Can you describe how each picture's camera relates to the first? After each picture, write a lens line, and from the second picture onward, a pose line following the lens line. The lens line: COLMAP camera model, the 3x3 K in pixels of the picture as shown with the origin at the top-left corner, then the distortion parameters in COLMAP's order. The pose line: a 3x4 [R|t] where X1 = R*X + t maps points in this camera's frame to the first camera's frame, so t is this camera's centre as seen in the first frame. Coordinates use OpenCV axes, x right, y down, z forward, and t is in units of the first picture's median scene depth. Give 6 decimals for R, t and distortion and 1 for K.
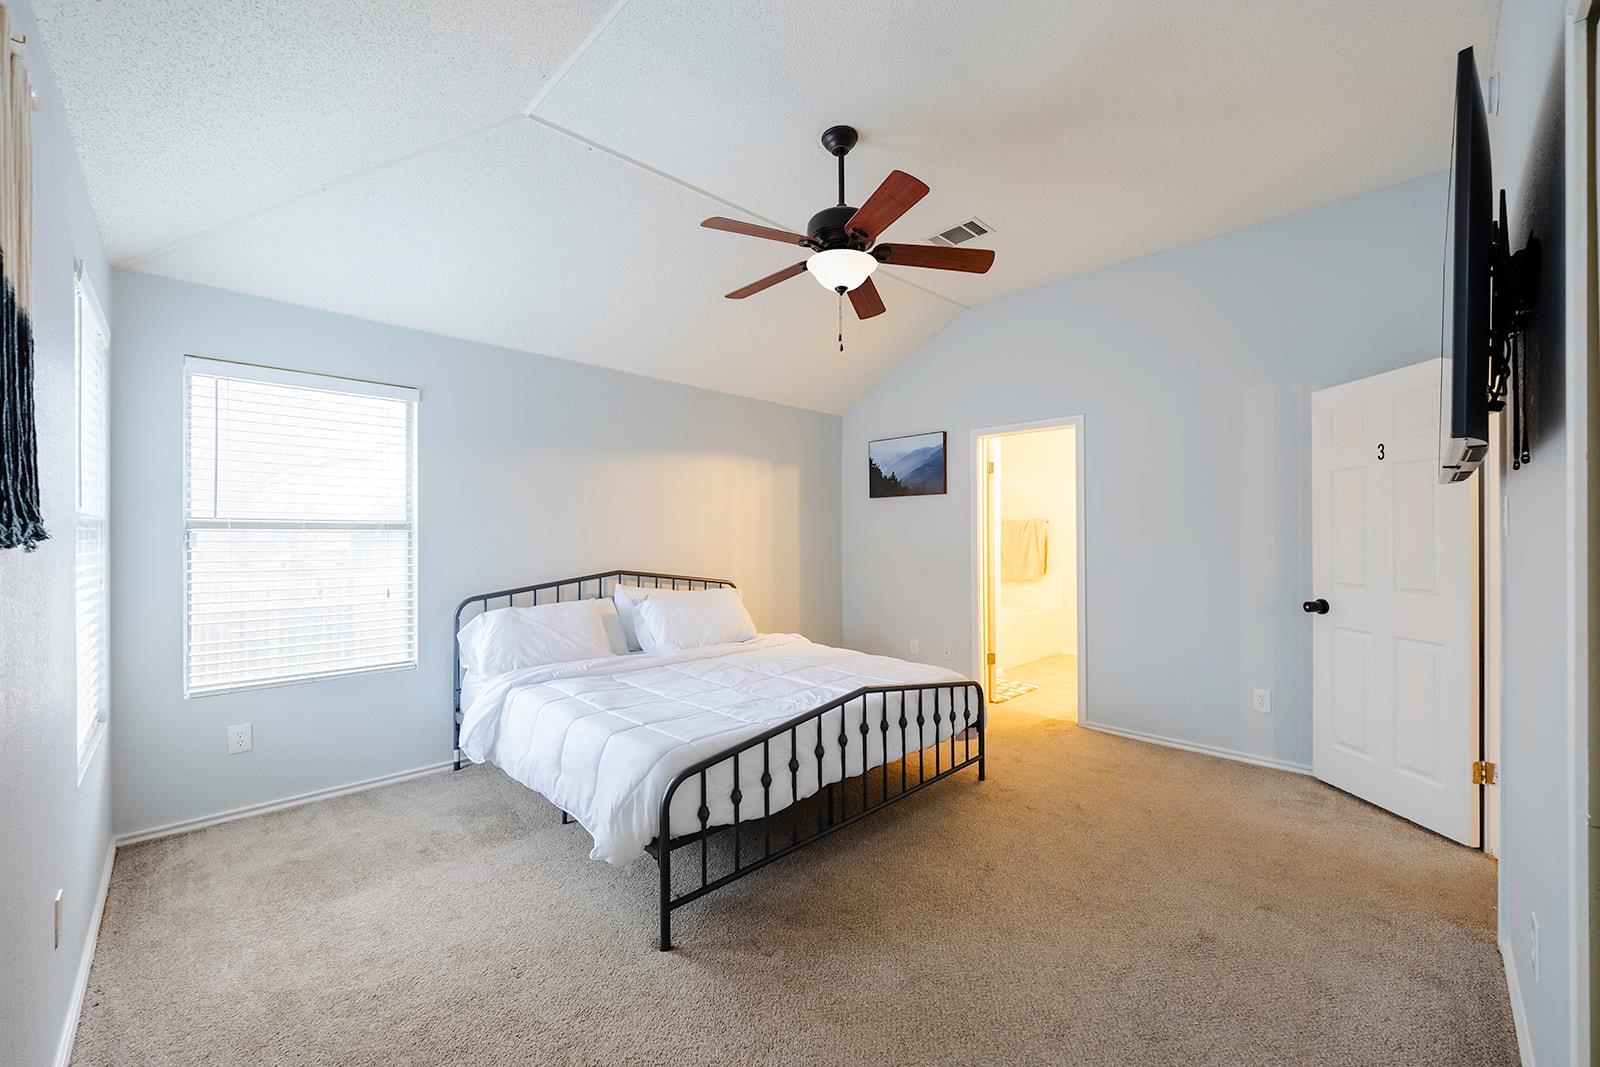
lens RADIAL K [[622.4, 0, 794.0], [0, 622.4, 532.6], [0, 0, 1]] dist [-0.001608, -0.000391]
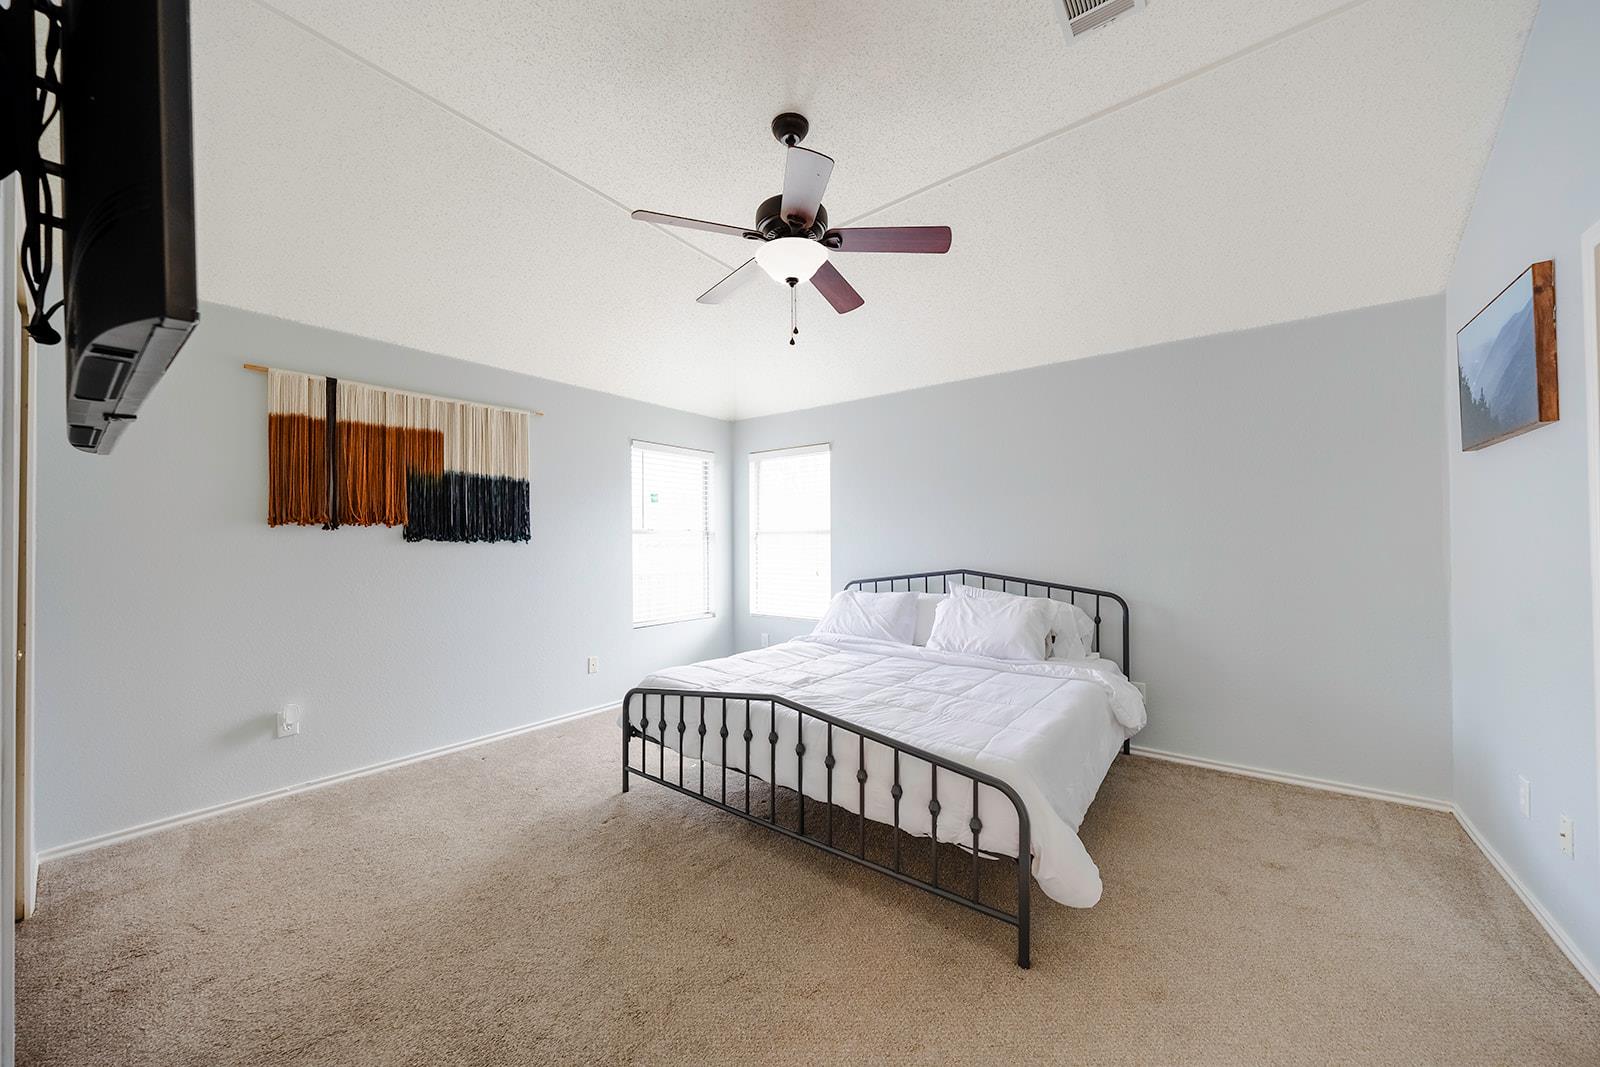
lens RADIAL K [[566.7, 0, 800.0], [0, 566.7, 533.5], [0, 0, 1]] dist [-0.010657, -0.000055]
pose [[0.149705, -0.010789, -0.988672, 0.937728], [0.021211, 0.999745, -0.007698, 0.007517], [0.988503, -0.019818, 0.149895, 0.870020]]
